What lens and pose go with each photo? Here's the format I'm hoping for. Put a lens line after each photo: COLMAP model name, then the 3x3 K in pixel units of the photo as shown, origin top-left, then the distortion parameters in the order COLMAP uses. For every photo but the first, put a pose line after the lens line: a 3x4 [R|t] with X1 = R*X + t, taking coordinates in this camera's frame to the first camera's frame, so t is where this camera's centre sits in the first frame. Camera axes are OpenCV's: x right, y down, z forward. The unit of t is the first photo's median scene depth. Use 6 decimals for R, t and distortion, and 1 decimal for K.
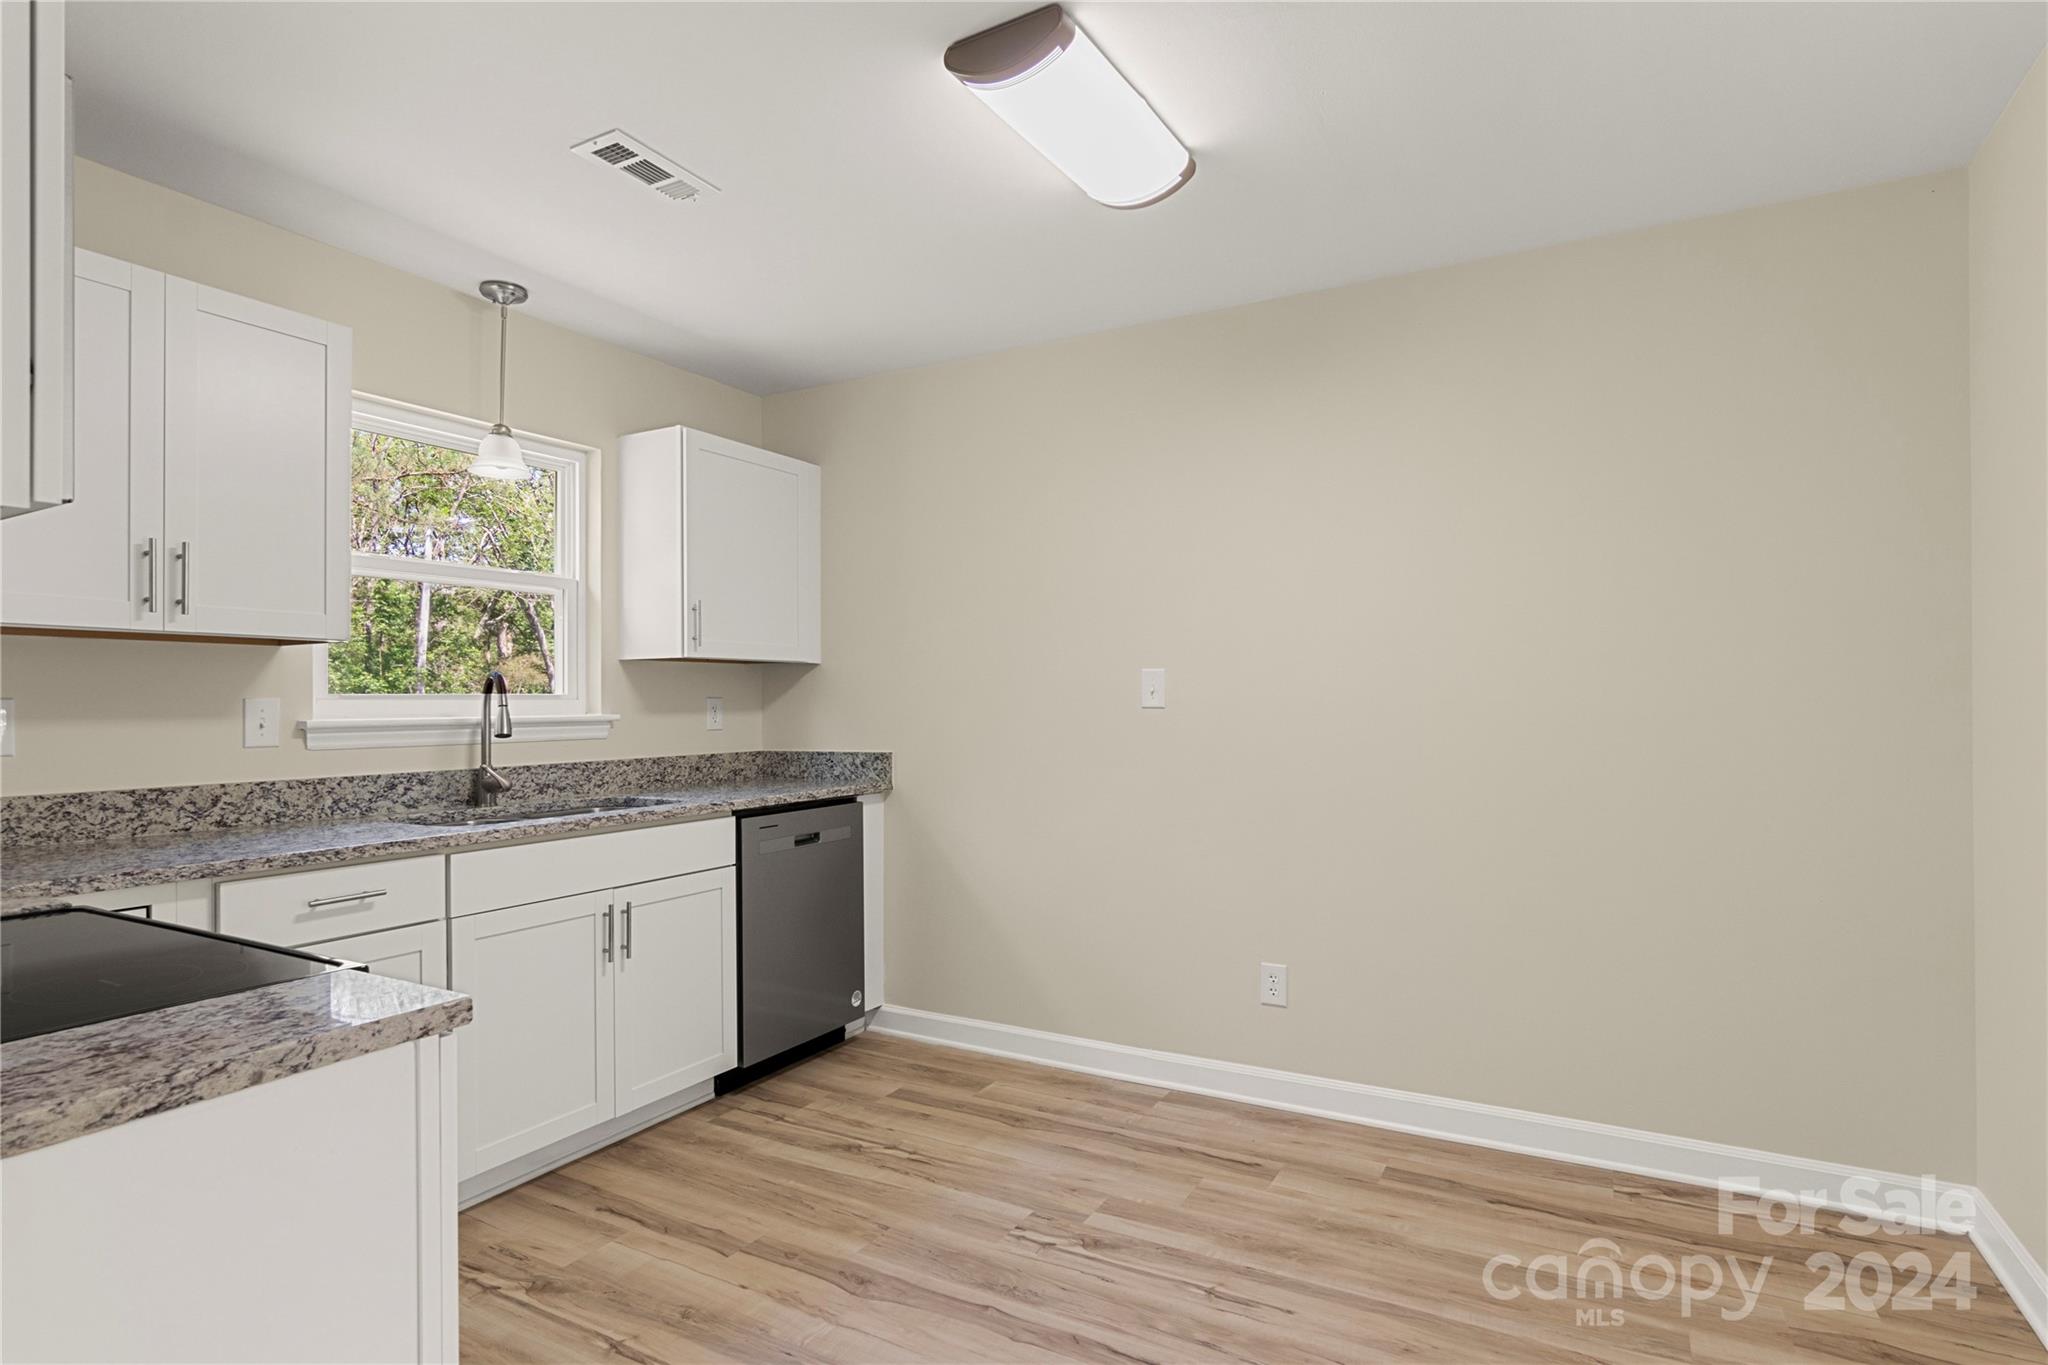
lens RADIAL K [[1056.7, 0, 1039.7], [0, 1056.7, 695.5], [0, 0, 1]] dist [-0.001505, 0.000288]
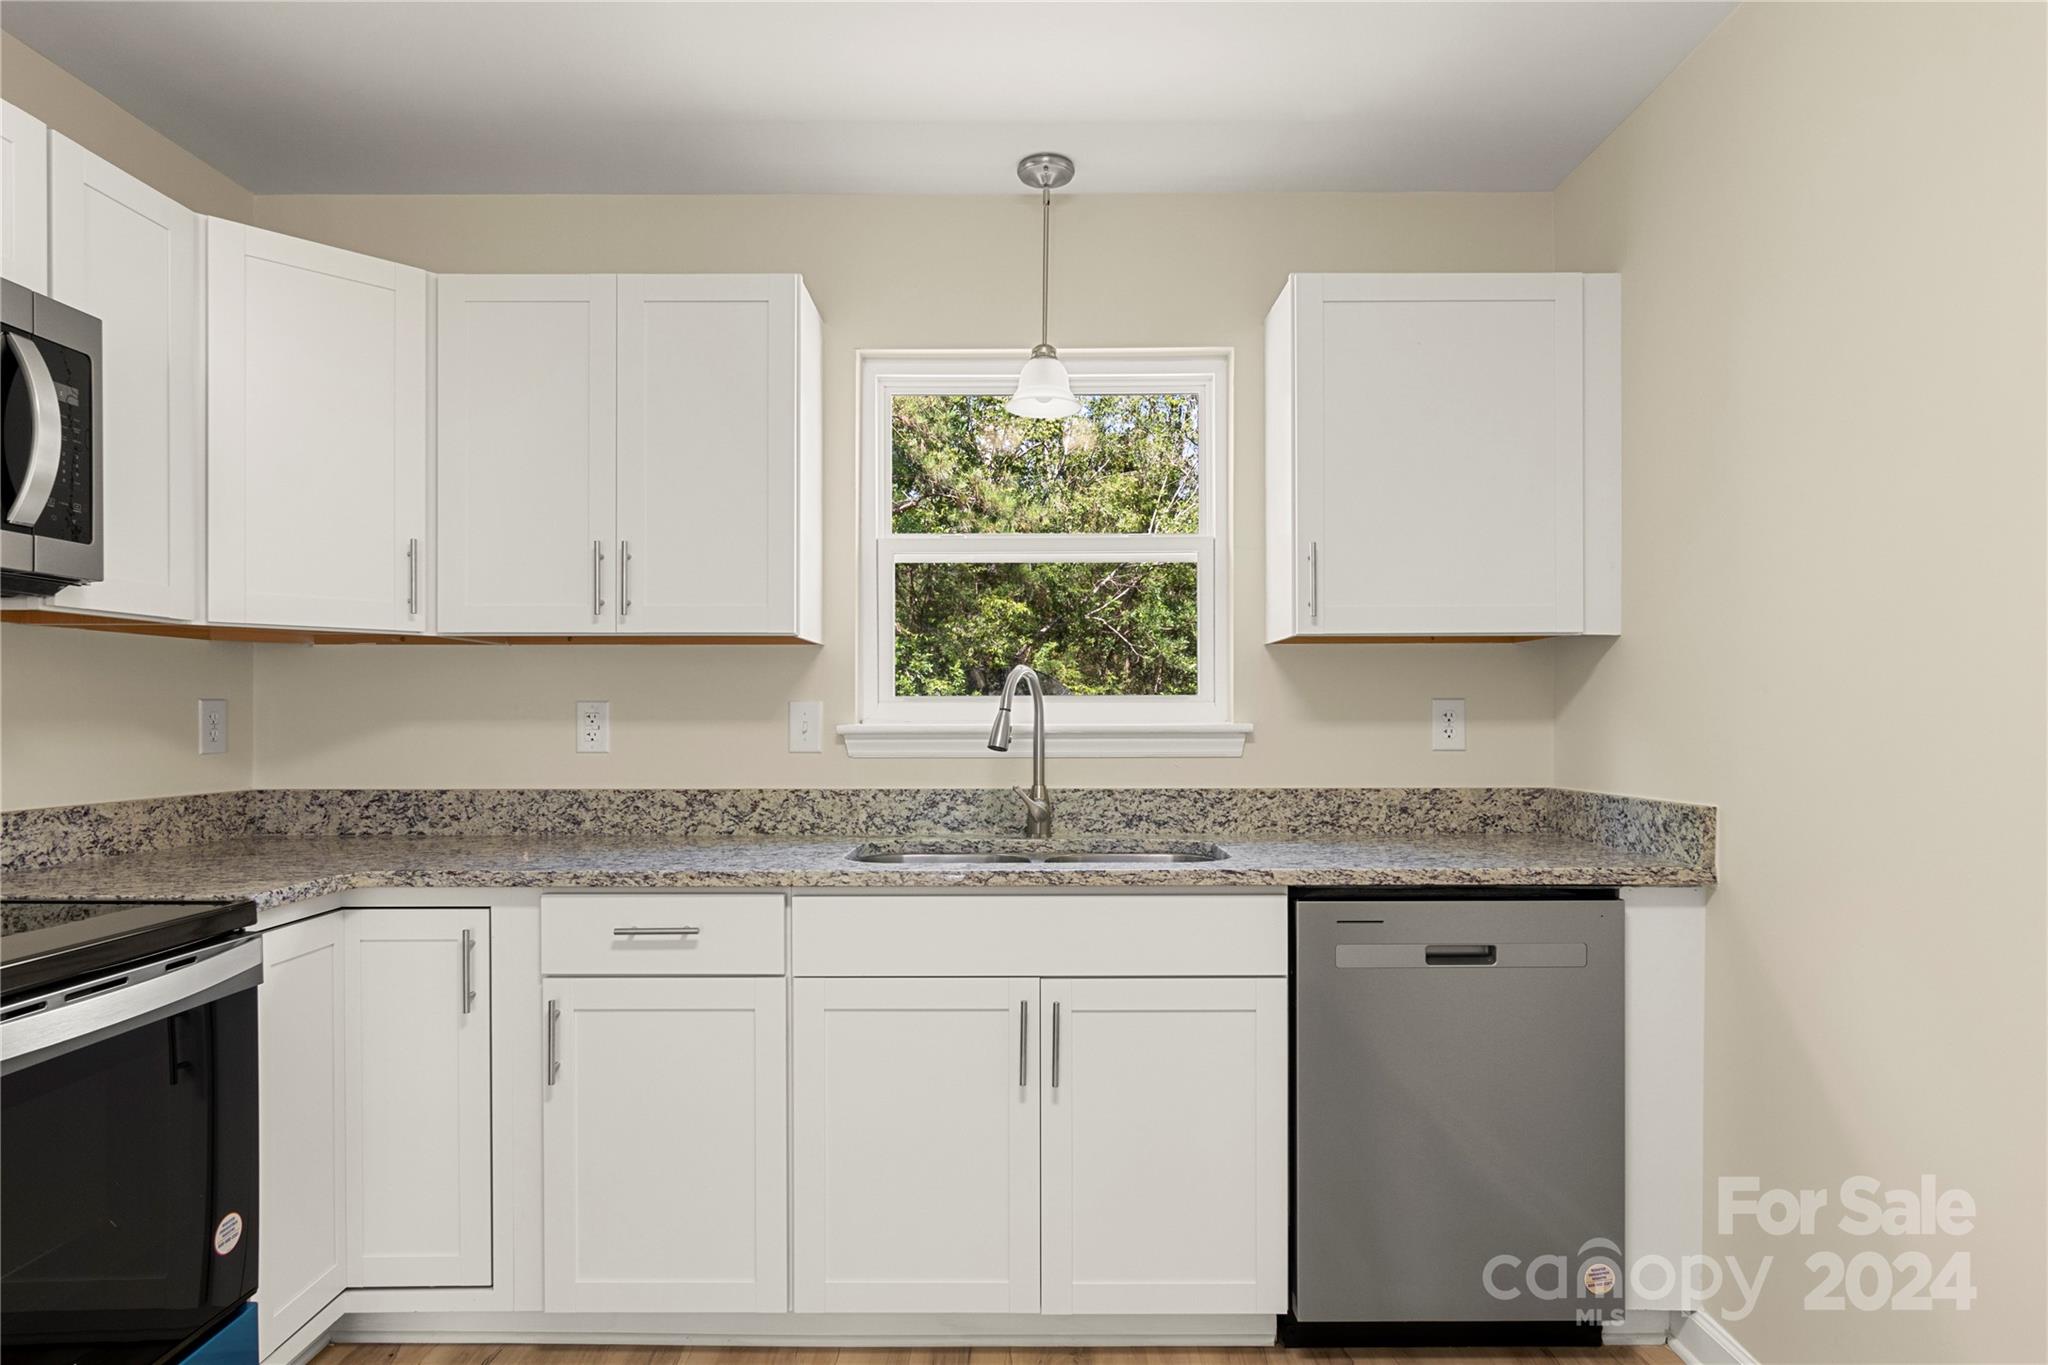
lens RADIAL K [[1114.9, 0, 1024.6], [0, 1114.9, 720.6], [0, 0, 1]] dist [-0.015833, 0.007375]
pose [[0.469393, 0.007580, -0.882957, 0.214090], [0.005105, 0.999923, 0.011298, 0.008836], [0.882974, -0.009811, 0.469319, 0.636084]]
